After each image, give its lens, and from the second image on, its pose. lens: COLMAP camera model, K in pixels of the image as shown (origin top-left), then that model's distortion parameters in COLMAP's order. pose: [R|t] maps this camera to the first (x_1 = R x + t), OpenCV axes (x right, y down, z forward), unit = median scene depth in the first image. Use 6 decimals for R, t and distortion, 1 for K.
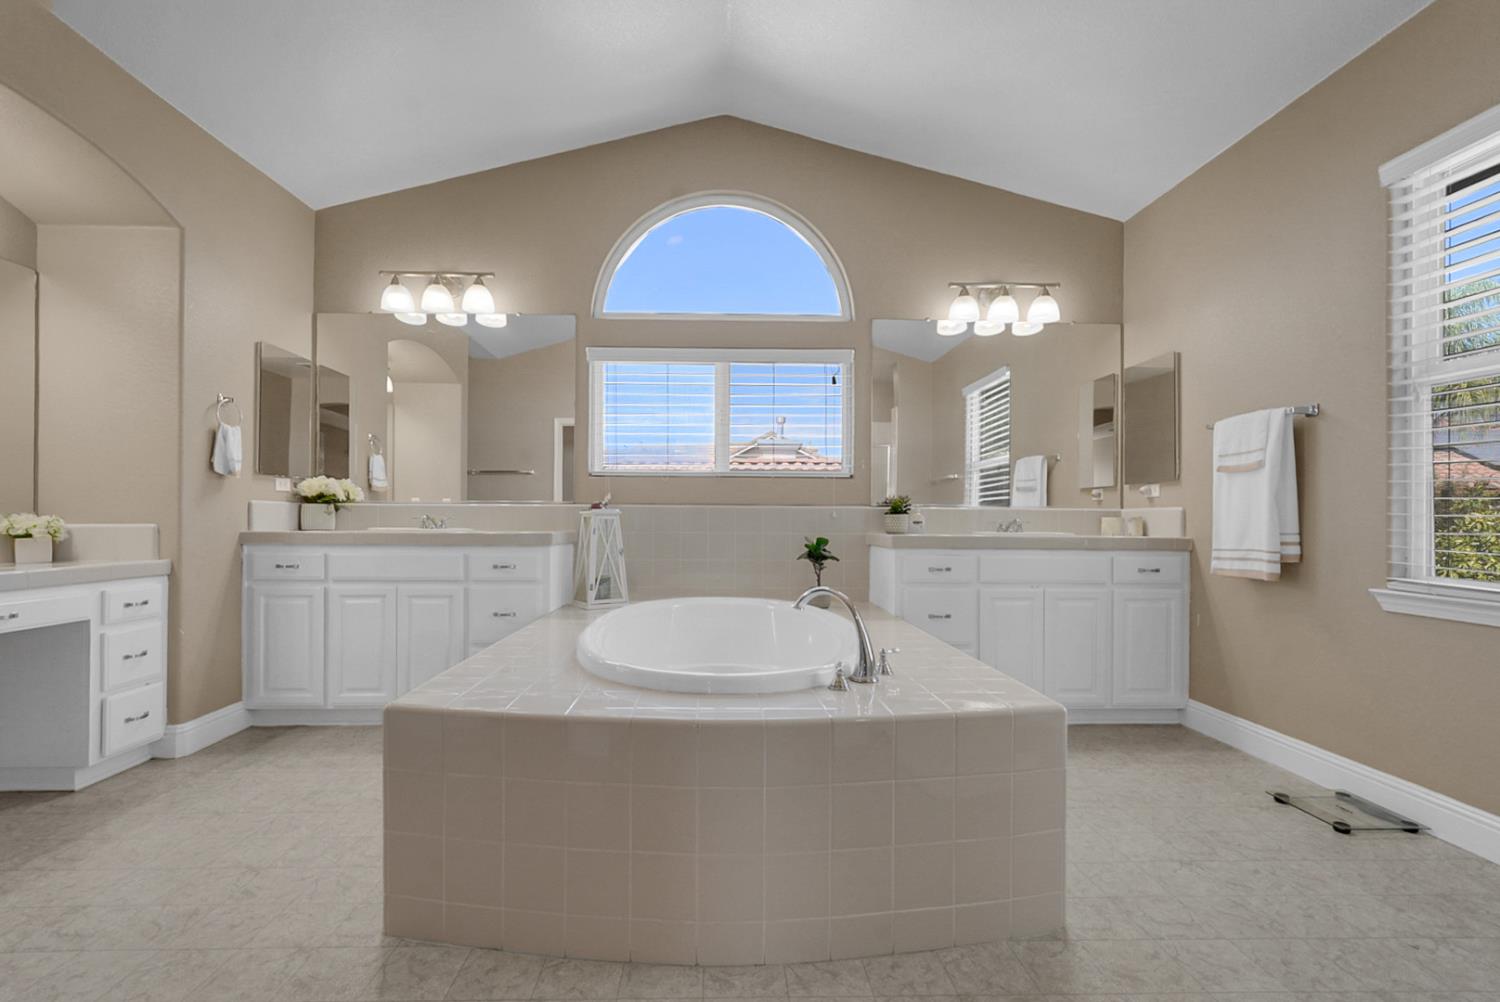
lens RADIAL K [[672.9, 0, 742.1], [0, 672.9, 512.1], [0, 0, 1]] dist [-0.012909, 0.004843]
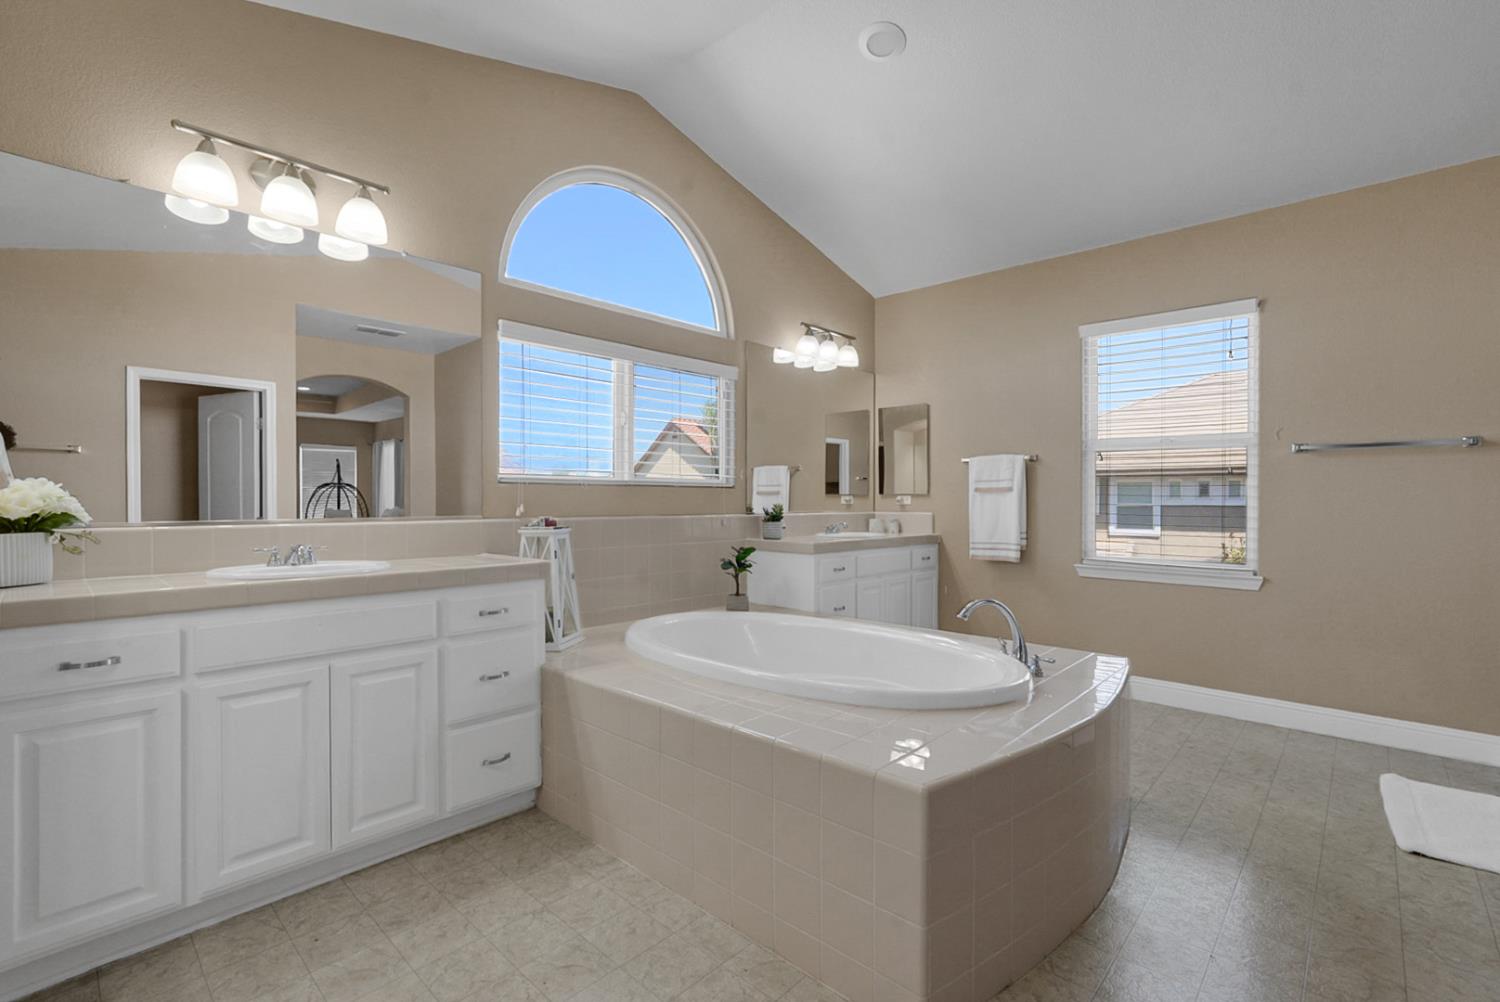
lens RADIAL K [[672.9, 0, 749.5], [0, 672.9, 496.1], [0, 0, 1]] dist [-0.012909, 0.004843]
pose [[0.698813, -0.000253, 0.715305, -0.665538], [-0.006398, 0.999958, 0.006605, -0.051601], [-0.715276, -0.009192, 0.698782, 0.273919]]
